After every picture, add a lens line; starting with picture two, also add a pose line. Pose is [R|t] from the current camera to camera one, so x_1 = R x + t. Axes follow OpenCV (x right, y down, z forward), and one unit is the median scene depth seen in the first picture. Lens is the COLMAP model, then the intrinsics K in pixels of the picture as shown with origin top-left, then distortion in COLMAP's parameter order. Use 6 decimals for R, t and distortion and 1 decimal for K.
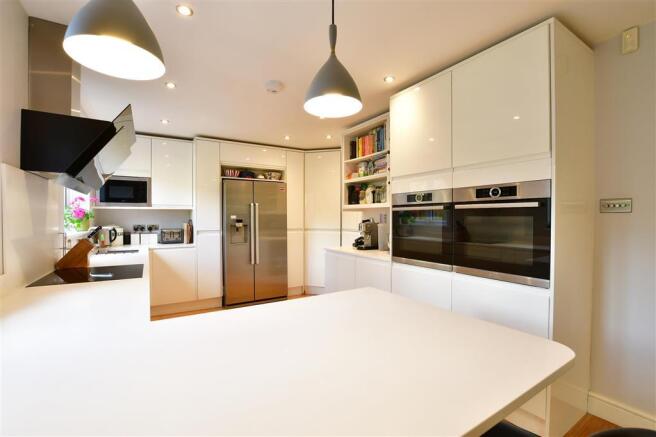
lens RADIAL K [[293.8, 0, 328.9], [0, 293.8, 216.4], [0, 0, 1]] dist [-0.026452, -0.000054]
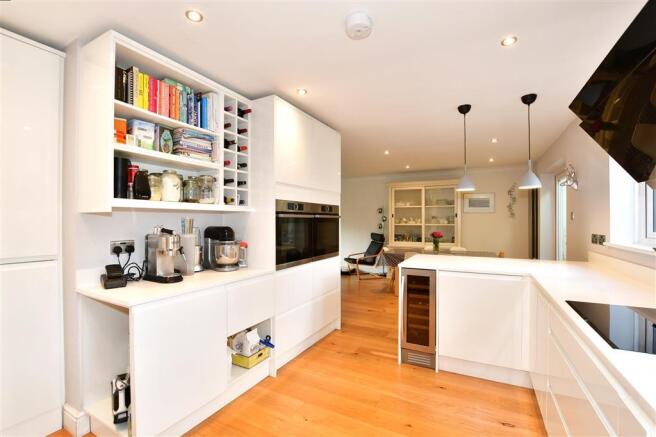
lens RADIAL K [[293.8, 0, 327.5], [0, 293.8, 221.7], [0, 0, 1]] dist [-0.026452, -0.000054]
pose [[-0.487523, 0.002528, 0.873106, -0.528752], [0.003150, 0.999994, -0.001137, -0.001757], [-0.873104, 0.002196, -0.487528, 1.017009]]
